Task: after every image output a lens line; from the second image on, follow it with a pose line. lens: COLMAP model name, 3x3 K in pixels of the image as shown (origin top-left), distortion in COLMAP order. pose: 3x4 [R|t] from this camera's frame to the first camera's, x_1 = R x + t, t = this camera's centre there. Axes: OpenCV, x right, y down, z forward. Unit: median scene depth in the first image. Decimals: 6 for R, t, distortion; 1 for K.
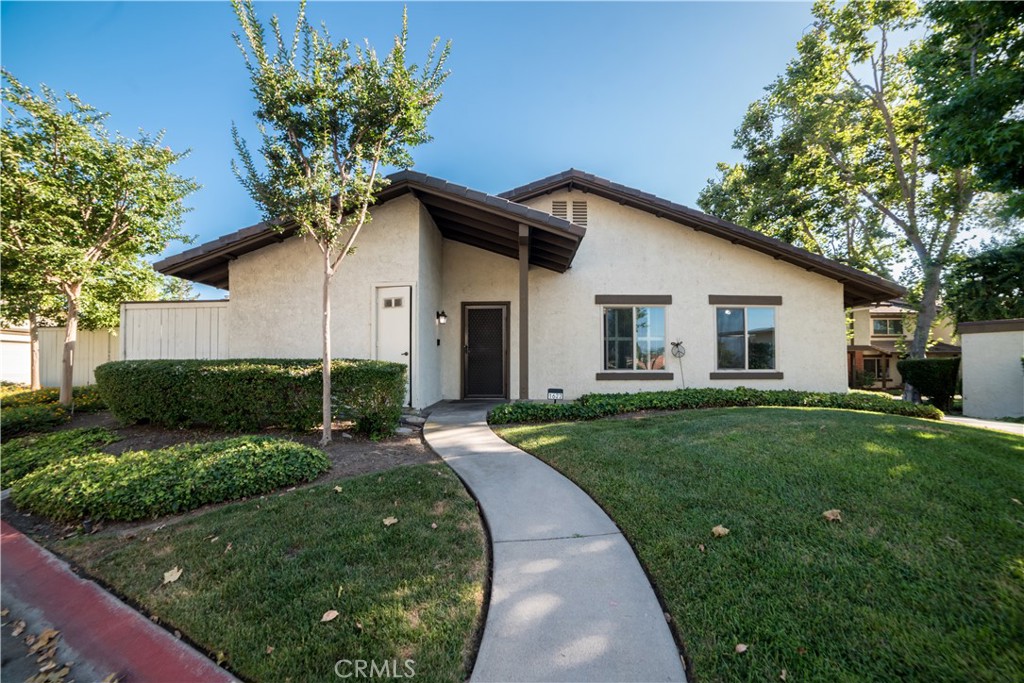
lens RADIAL K [[459.9, 0, 510.2], [0, 459.9, 345.9], [0, 0, 1]] dist [-0.072754, 0.000137]
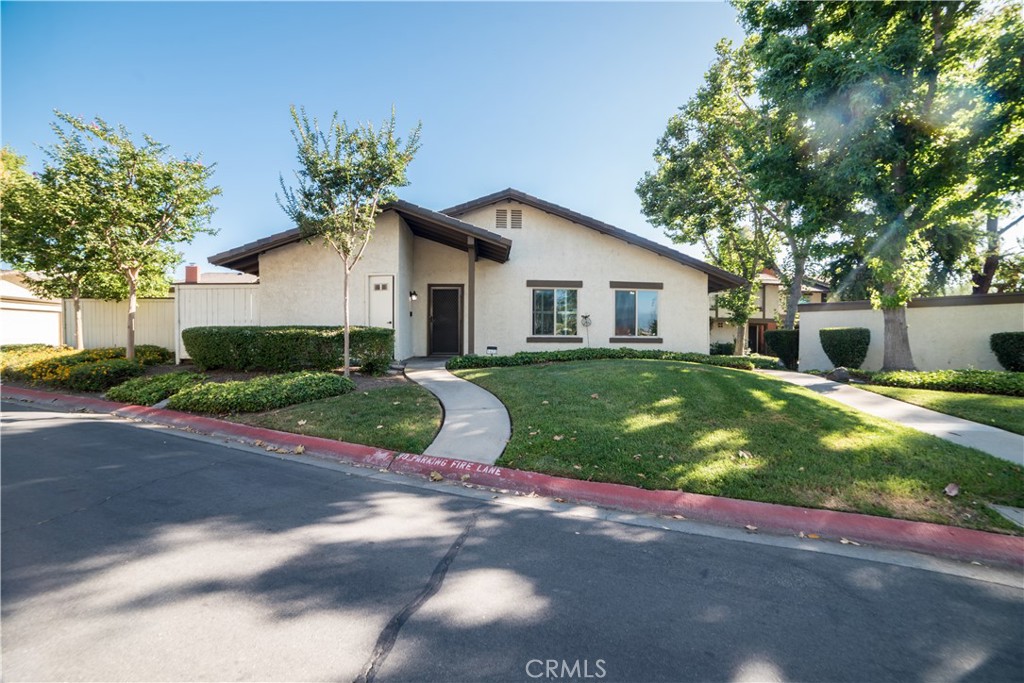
lens RADIAL K [[464.6, 0, 513.1], [0, 464.6, 343.2], [0, 0, 1]] dist [-0.105544, 0.000095]
pose [[0.996505, 0.004970, 0.083384, 0.037300], [-0.010278, 0.997938, 0.063357, -0.013058], [-0.082897, -0.063993, 0.994501, -0.455595]]
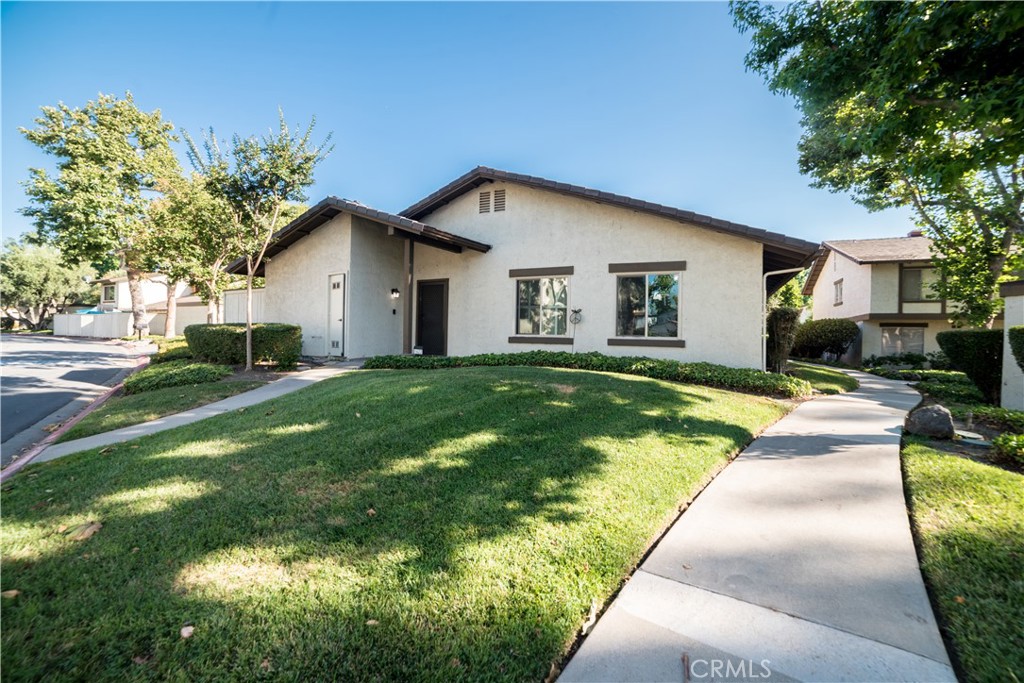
lens RADIAL K [[459.9, 0, 510.2], [0, 459.9, 345.9], [0, 0, 1]] dist [-0.072754, 0.000137]
pose [[0.883937, 0.028706, -0.466725, 0.887588], [0.003772, 0.997644, 0.068505, 0.002551], [0.467591, -0.062314, 0.881746, -0.052319]]
